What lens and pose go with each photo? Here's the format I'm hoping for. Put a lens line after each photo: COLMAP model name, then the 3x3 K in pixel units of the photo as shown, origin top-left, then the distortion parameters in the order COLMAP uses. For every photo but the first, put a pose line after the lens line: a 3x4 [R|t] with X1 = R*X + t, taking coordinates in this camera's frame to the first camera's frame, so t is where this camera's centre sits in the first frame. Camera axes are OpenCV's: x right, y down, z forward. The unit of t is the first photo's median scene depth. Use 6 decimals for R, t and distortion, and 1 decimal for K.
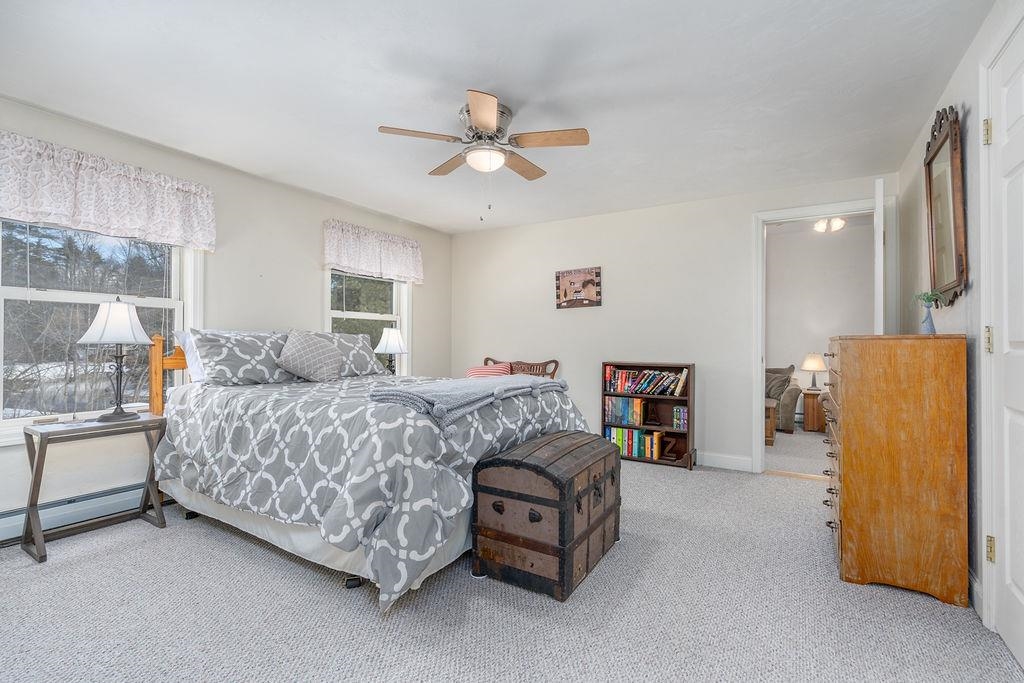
lens RADIAL K [[464.8, 0, 509.9], [0, 464.8, 338.6], [0, 0, 1]] dist [-0.003694, 0.000789]
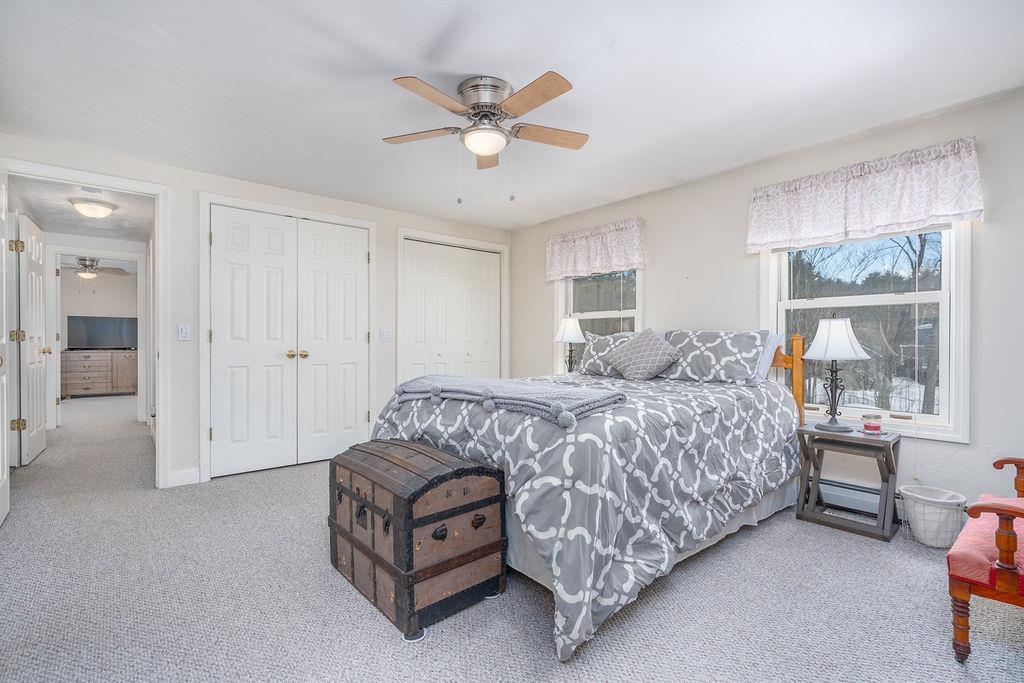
lens RADIAL K [[464.8, 0, 510.8], [0, 464.8, 344.7], [0, 0, 1]] dist [-0.003694, 0.000789]
pose [[-0.301753, 0.002528, -0.953383, 0.695387], [0.007175, 0.999974, 0.000381, 0.013115], [0.953359, -0.006725, -0.301763, 1.129678]]
